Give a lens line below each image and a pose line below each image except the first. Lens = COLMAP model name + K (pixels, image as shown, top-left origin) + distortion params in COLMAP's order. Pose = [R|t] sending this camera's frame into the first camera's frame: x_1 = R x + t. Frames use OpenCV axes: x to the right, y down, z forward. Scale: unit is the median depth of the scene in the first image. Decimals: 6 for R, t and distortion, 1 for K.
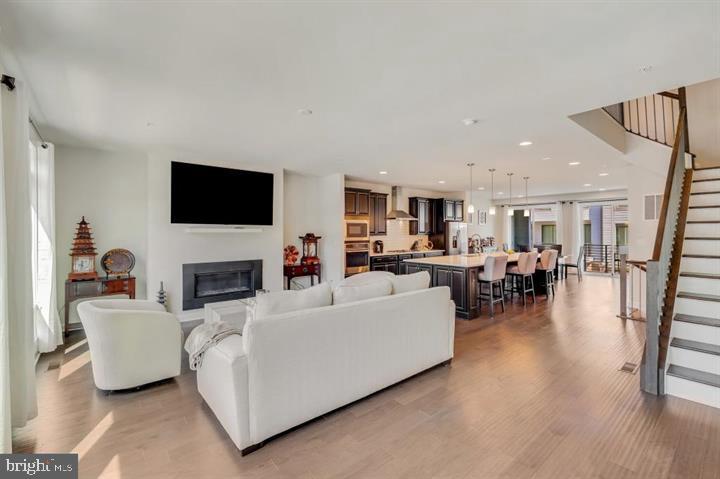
lens RADIAL K [[325.8, 0, 358.3], [0, 325.8, 236.6], [0, 0, 1]] dist [0.008222, 0.000727]
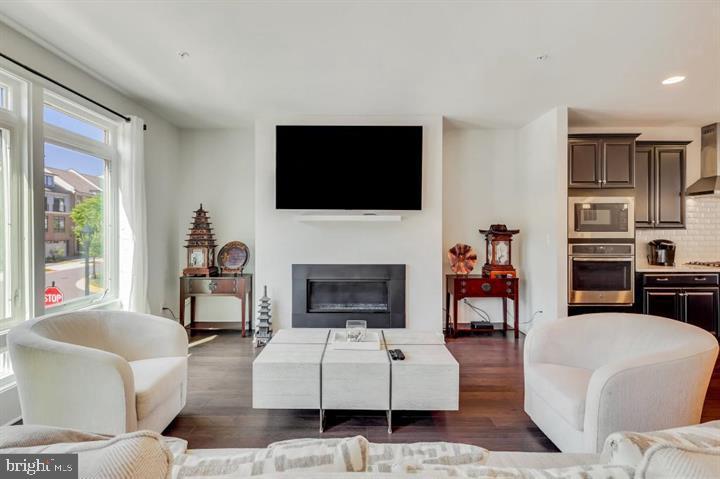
lens RADIAL K [[325.8, 0, 356.6], [0, 325.8, 231.7], [0, 0, 1]] dist [0.008222, 0.000727]
pose [[0.764171, -0.001565, -0.645012, 0.035791], [-0.011586, 0.999802, -0.016153, 0.015329], [0.644910, 0.019817, 0.764002, 0.392506]]
